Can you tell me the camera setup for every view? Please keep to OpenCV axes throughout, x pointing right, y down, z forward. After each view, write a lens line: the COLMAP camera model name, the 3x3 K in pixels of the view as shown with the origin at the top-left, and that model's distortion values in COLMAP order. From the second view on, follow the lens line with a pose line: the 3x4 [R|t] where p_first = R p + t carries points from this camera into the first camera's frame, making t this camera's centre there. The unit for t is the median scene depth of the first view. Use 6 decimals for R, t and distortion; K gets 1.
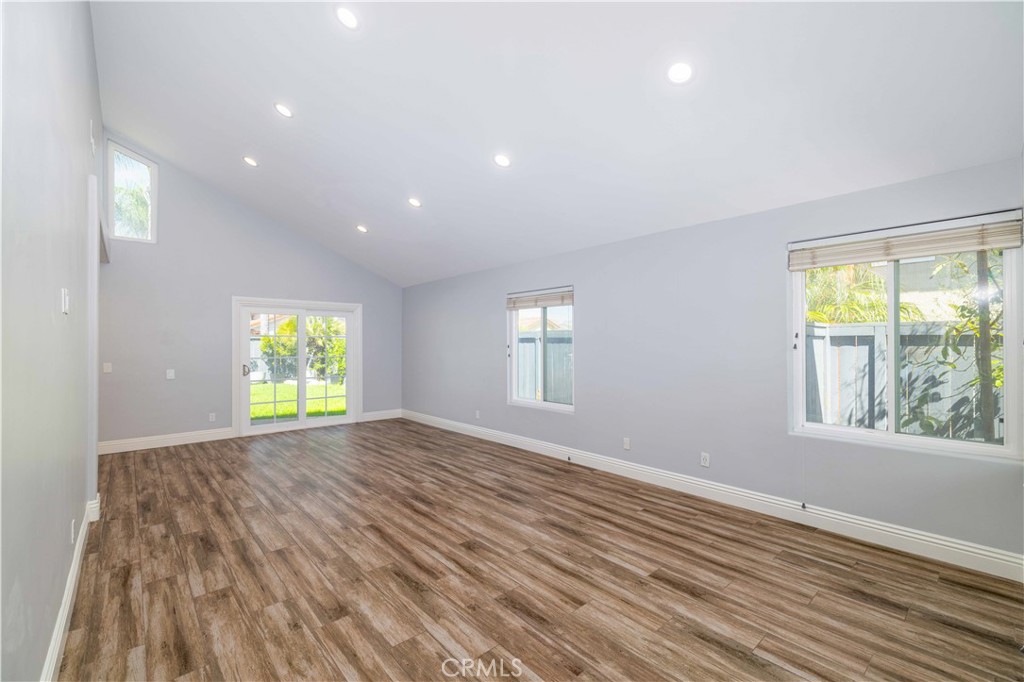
lens RADIAL K [[431.5, 0, 510.9], [0, 431.5, 338.7], [0, 0, 1]] dist [0.001633, -0.000384]
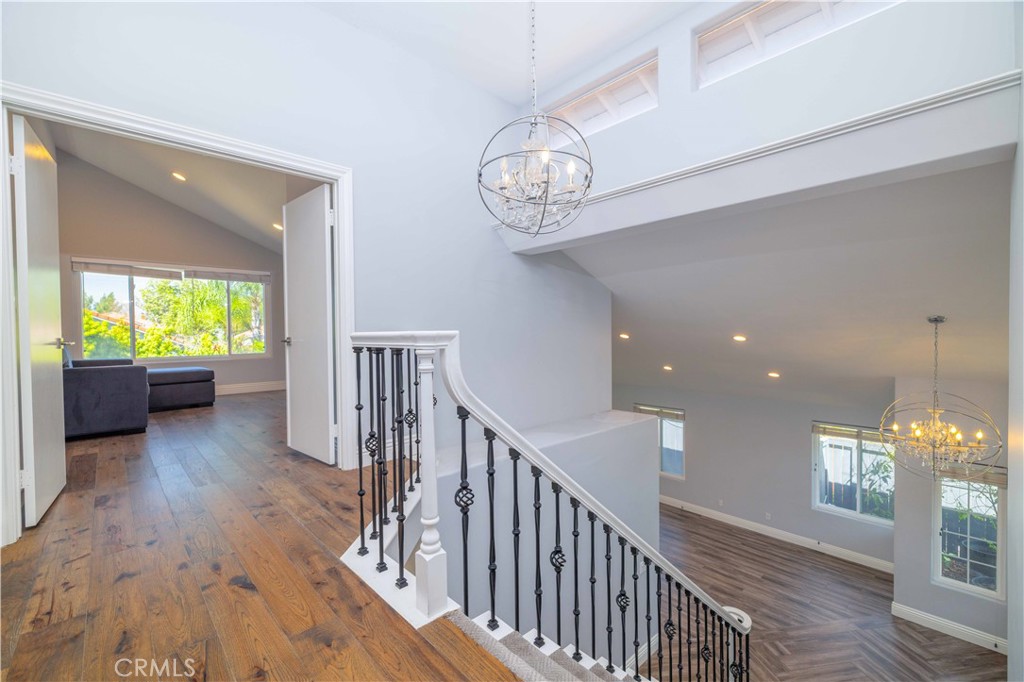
lens RADIAL K [[431.5, 0, 510.9], [0, 431.5, 339.3], [0, 0, 1]] dist [0.001633, -0.000384]
pose [[0.999660, -0.003838, 0.025789, -0.951837], [0.003001, 0.999471, 0.032393, -0.733195], [-0.025900, -0.032305, 0.999142, -1.133792]]
